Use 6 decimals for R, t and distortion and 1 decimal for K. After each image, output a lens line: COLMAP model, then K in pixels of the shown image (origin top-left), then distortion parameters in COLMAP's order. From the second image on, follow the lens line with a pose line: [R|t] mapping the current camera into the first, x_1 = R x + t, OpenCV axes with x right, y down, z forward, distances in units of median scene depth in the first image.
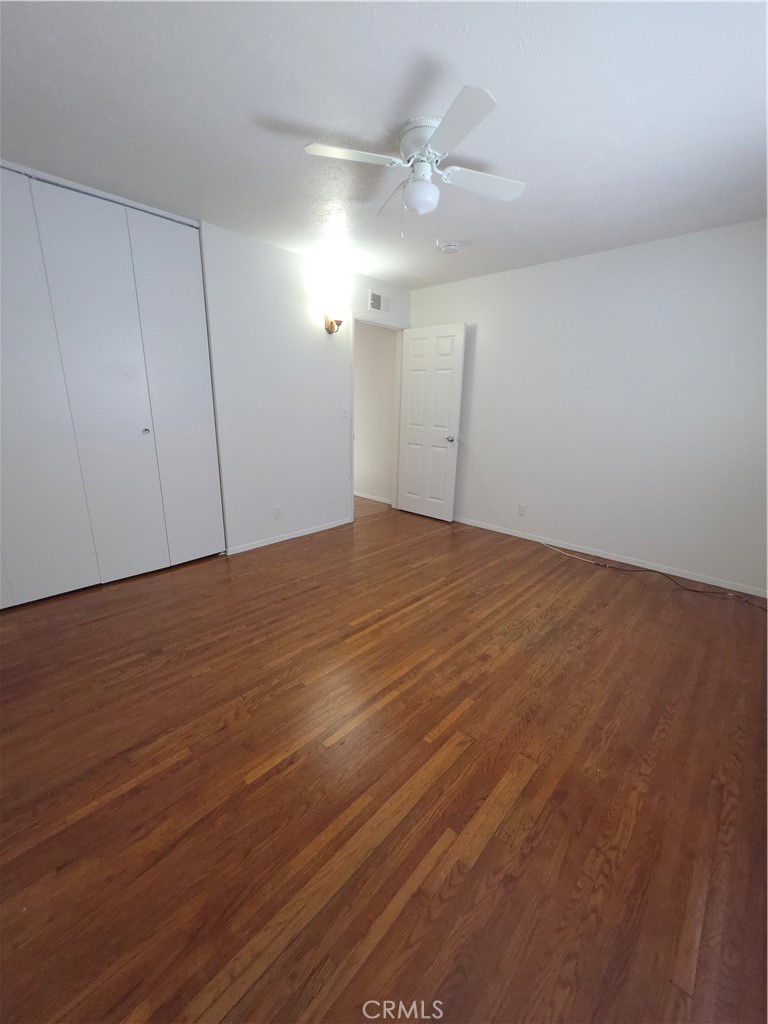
lens RADIAL K [[408.4, 0, 379.2], [0, 408.4, 508.2], [0, 0, 1]] dist [-0.003219, 0.001486]
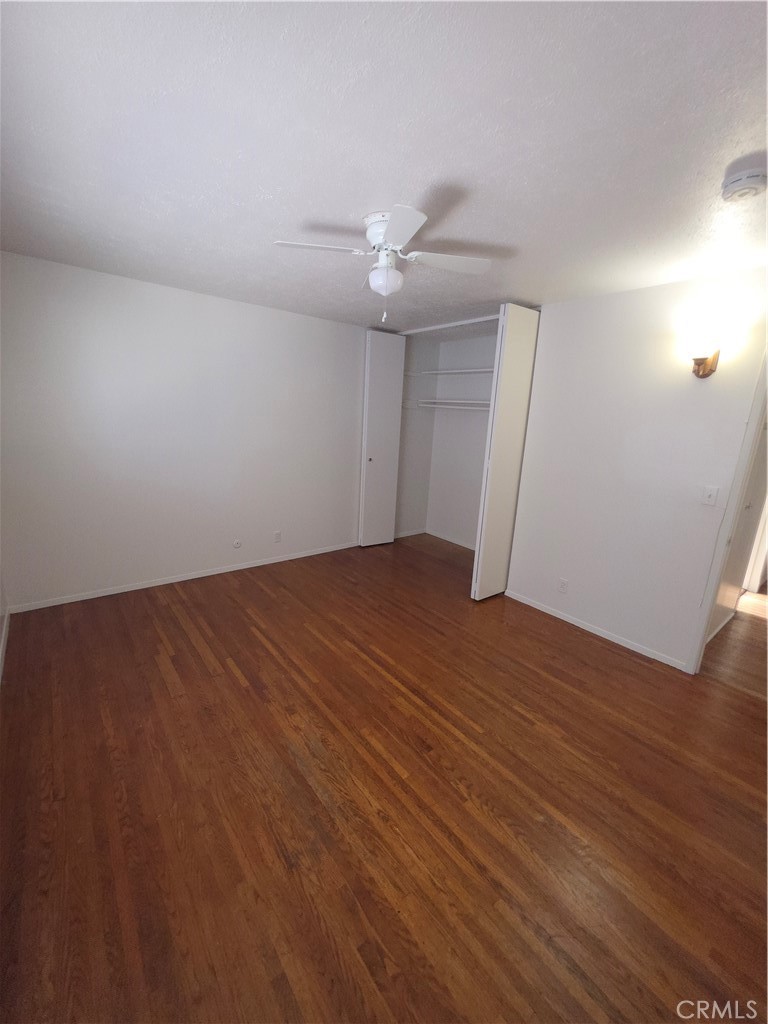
lens RADIAL K [[408.4, 0, 378.8], [0, 408.4, 514.2], [0, 0, 1]] dist [-0.003219, 0.001486]
pose [[-0.142758, 0.206033, -0.968076, 1.048869], [-0.306291, 0.920885, 0.241157, -0.369332], [0.941172, 0.330941, -0.068358, 1.060616]]
